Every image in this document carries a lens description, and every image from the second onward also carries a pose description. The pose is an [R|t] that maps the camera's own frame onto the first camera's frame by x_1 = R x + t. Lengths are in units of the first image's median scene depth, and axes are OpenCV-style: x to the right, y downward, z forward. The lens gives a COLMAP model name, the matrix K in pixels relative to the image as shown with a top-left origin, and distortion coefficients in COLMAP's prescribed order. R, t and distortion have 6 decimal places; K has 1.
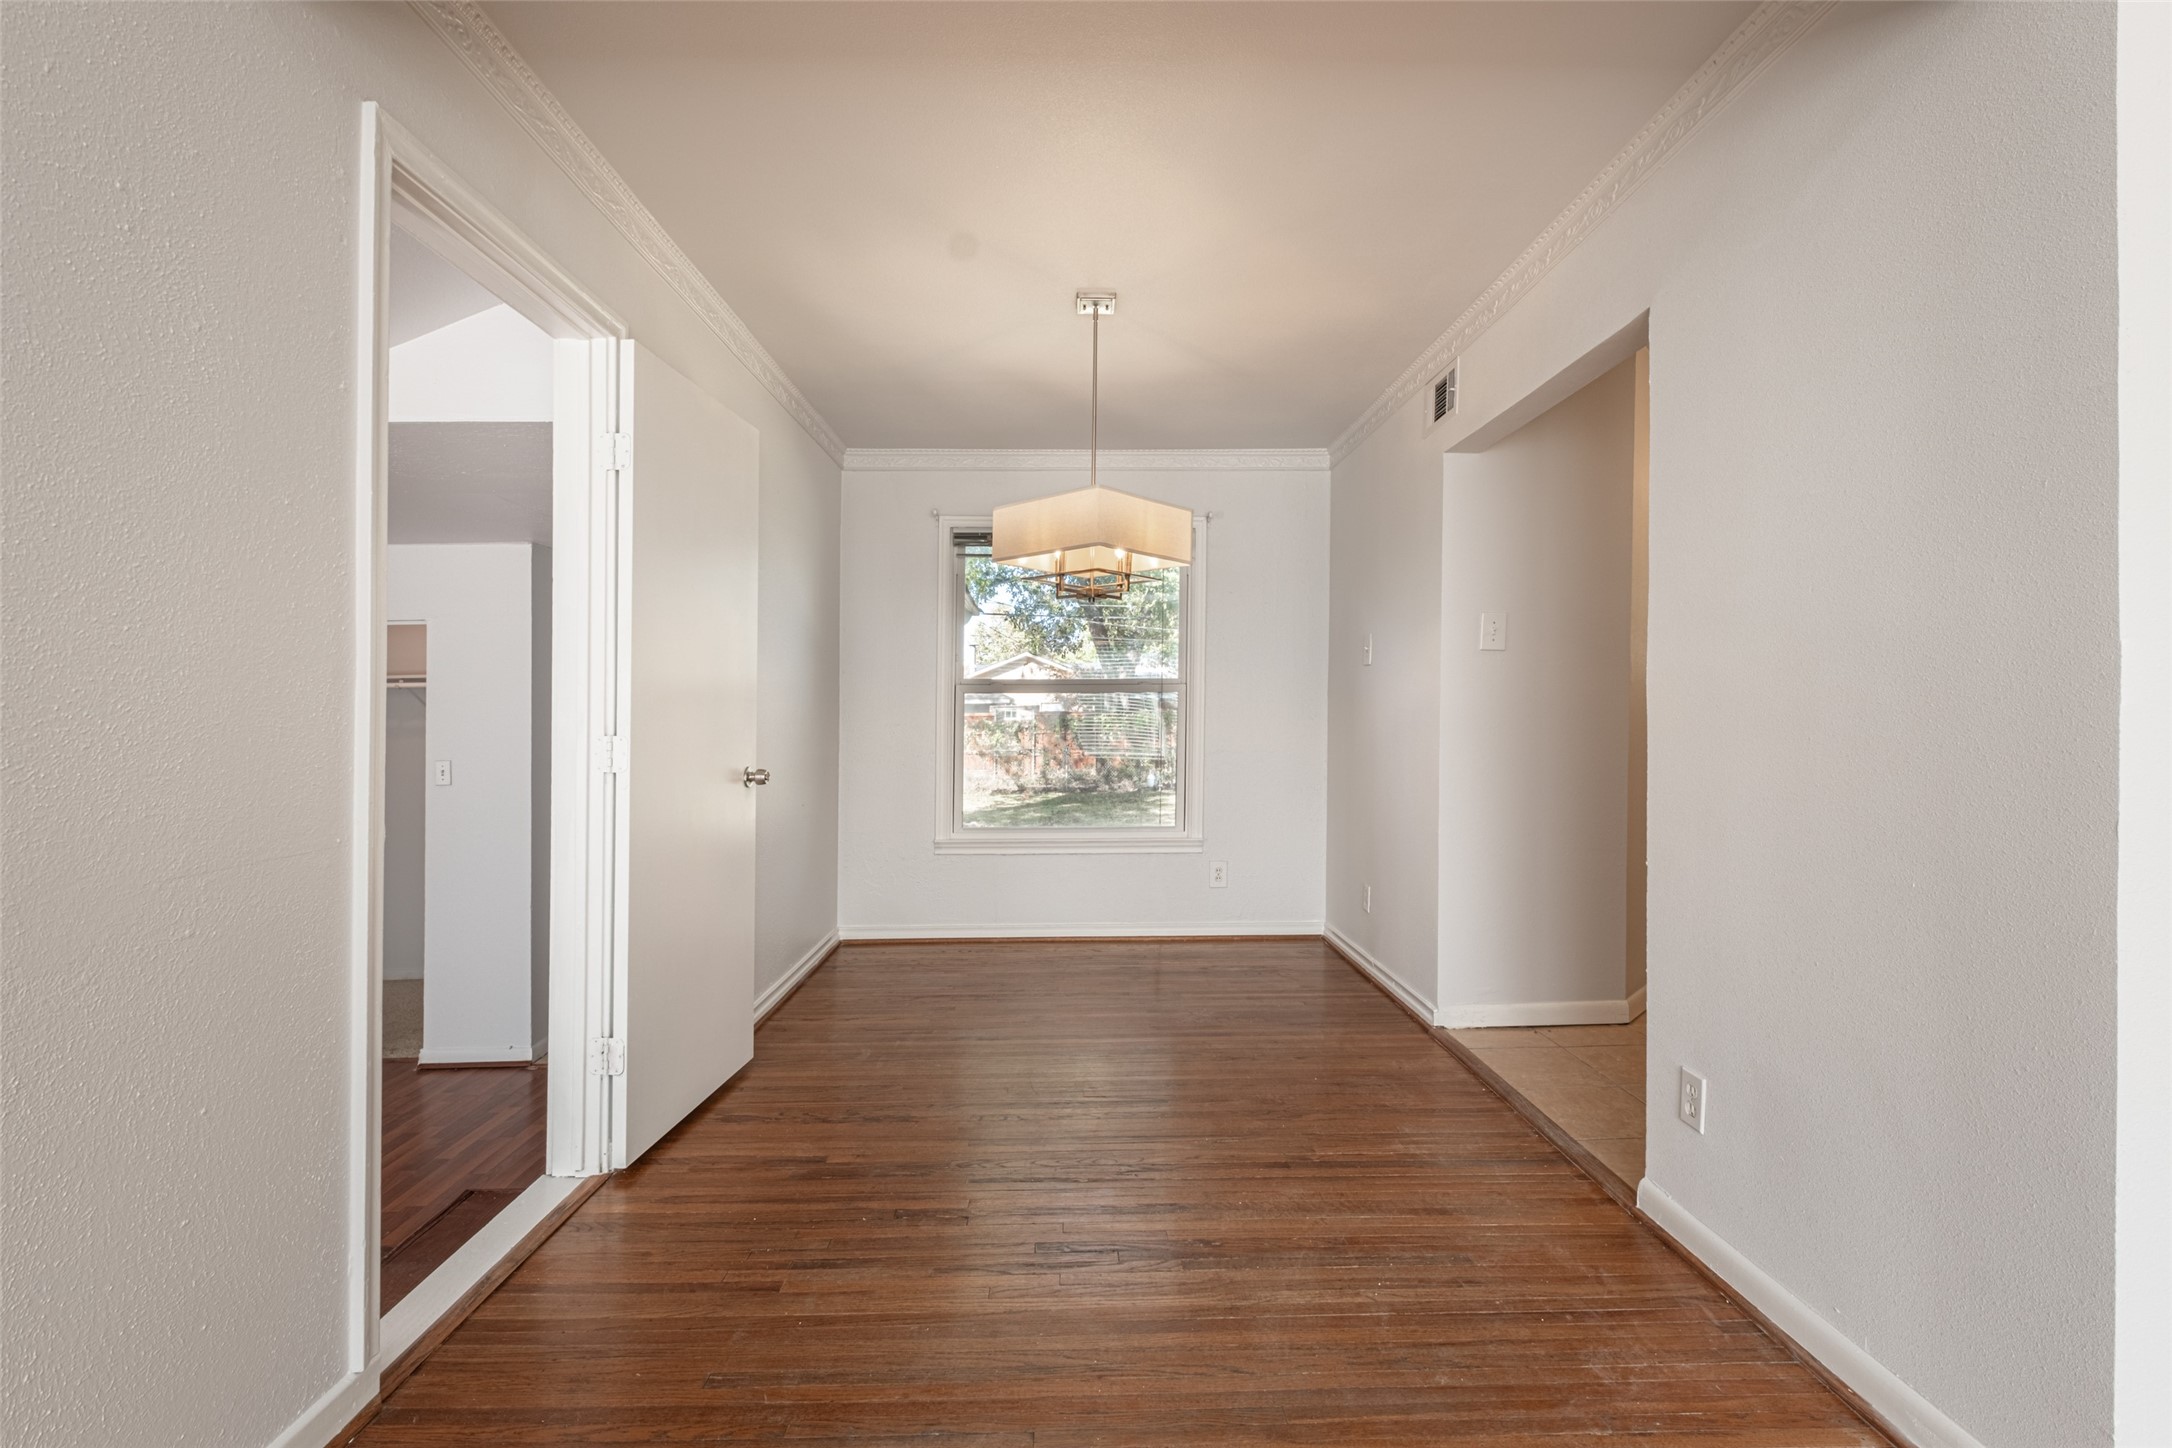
lens RADIAL K [[950.1, 0, 1096.1], [0, 950.1, 707.1], [0, 0, 1]] dist [0.001753, -0.000113]
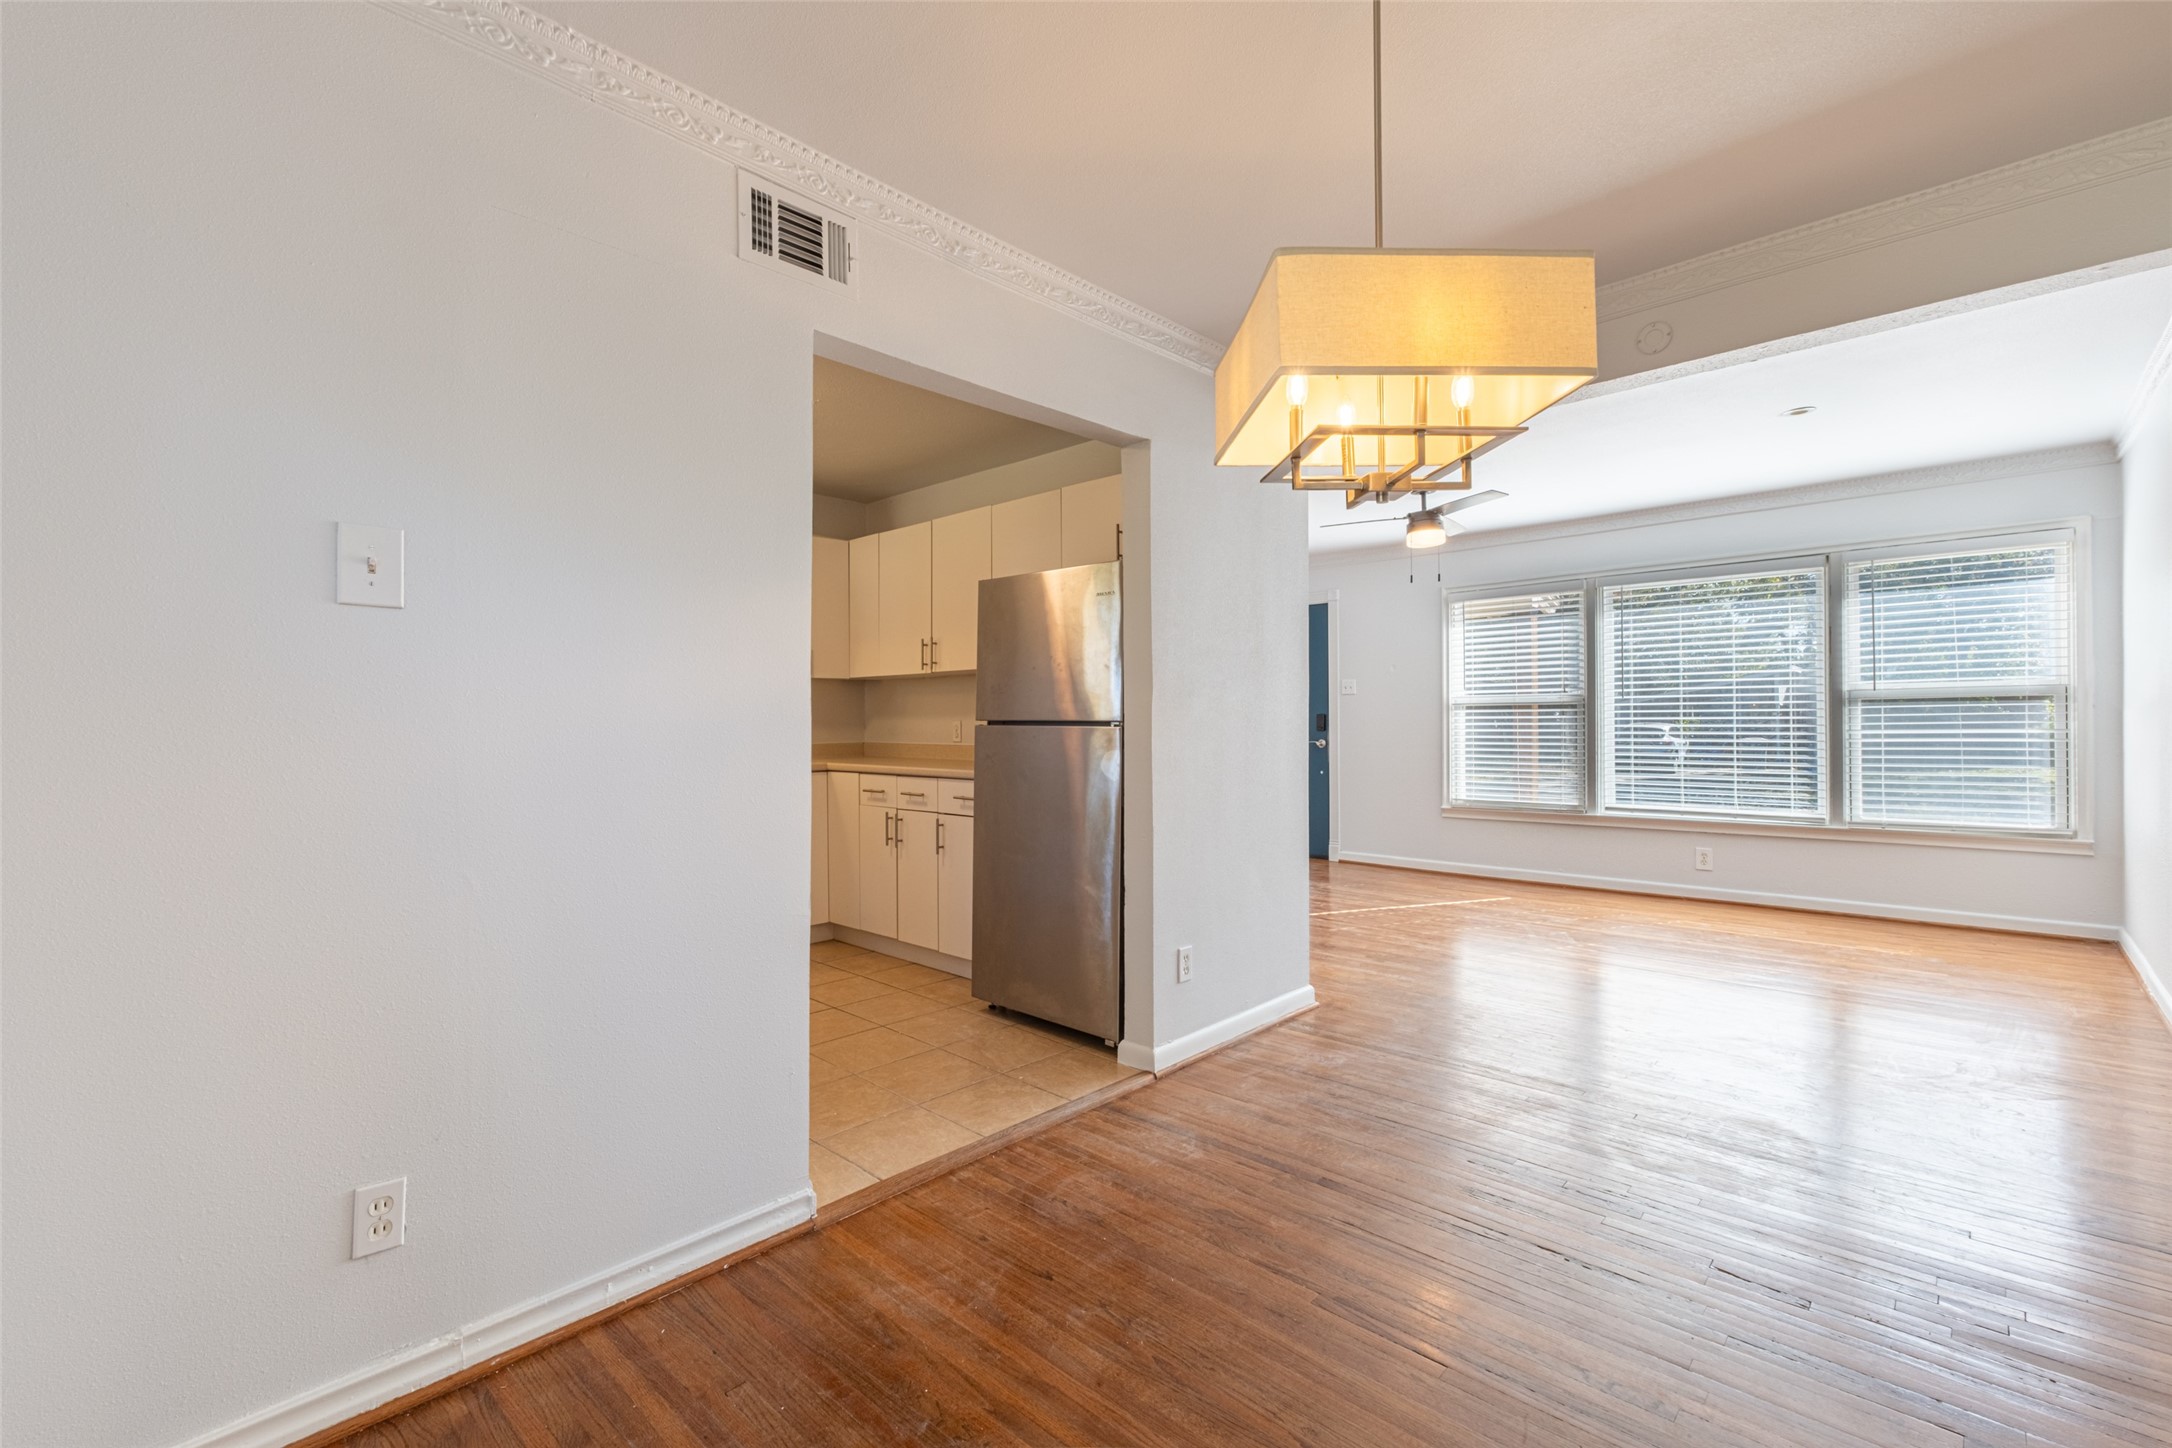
lens RADIAL K [[945.2, 0, 1090.1], [0, 945.2, 725.6], [0, 0, 1]] dist [-0.001778, -0.000262]
pose [[-0.708392, 0.007168, 0.705783, -0.249776], [0.006379, 0.999973, -0.003753, 0.010124], [-0.705791, 0.001843, -0.708418, 1.446340]]
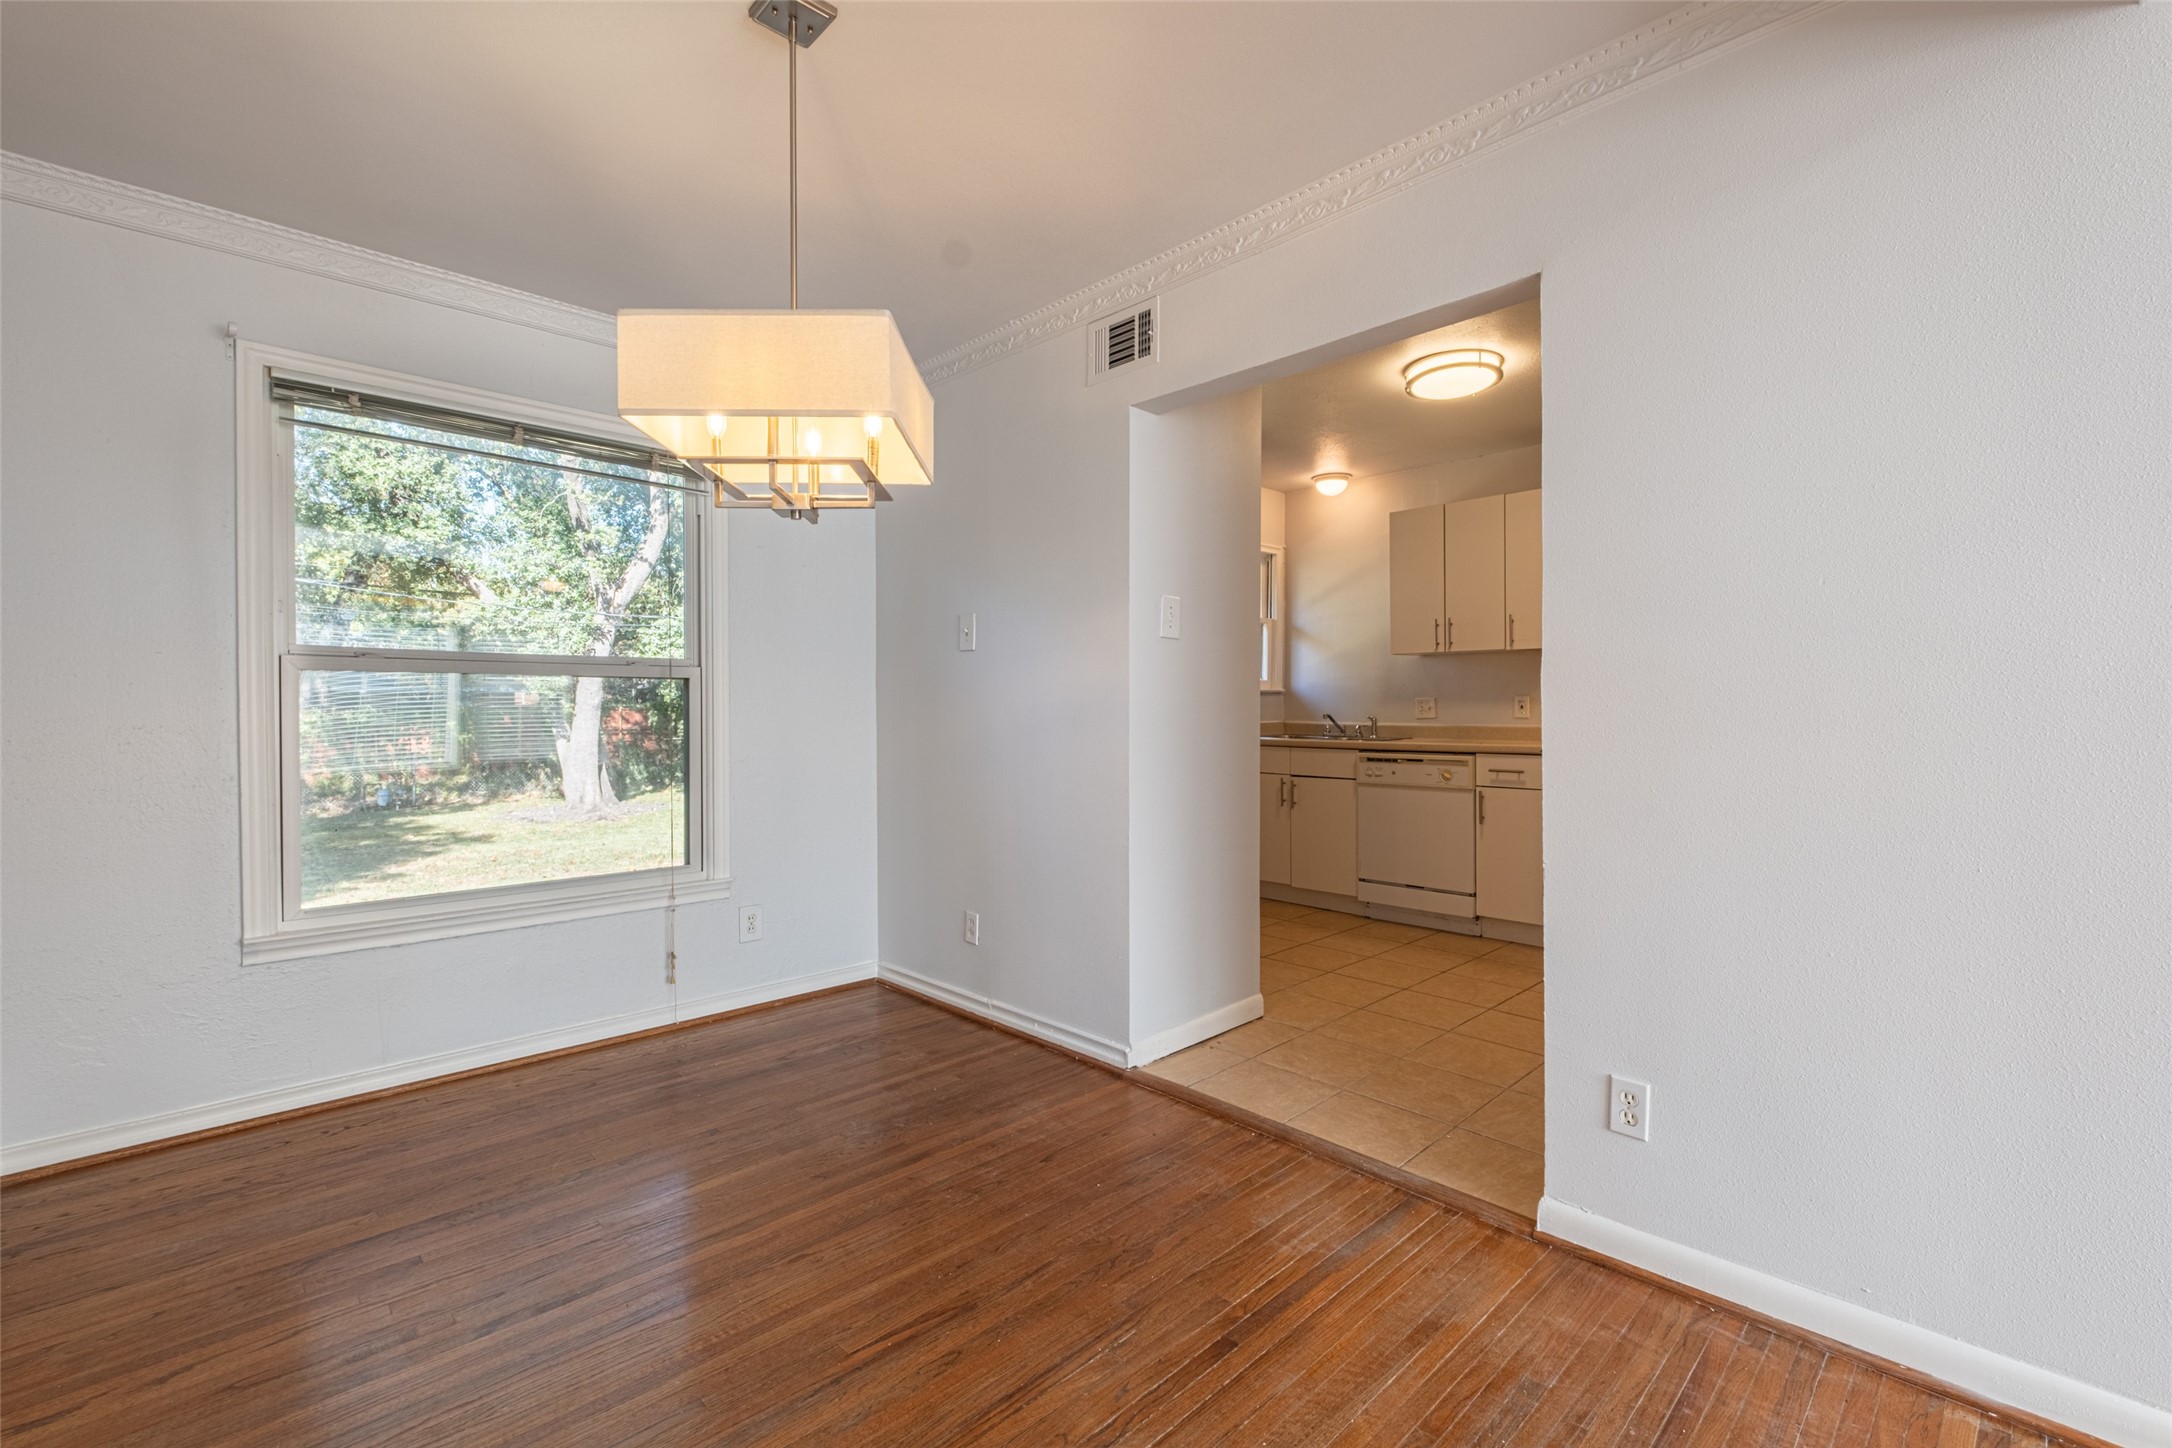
lens RADIAL K [[945.2, 0, 1090.1], [0, 945.2, 725.6], [0, 0, 1]] dist [-0.001778, -0.000262]
pose [[0.738307, -0.010754, 0.674379, -0.268832], [-0.005609, 0.999740, 0.022083, 0.005300], [-0.674442, -0.020087, 0.738055, 0.432748]]
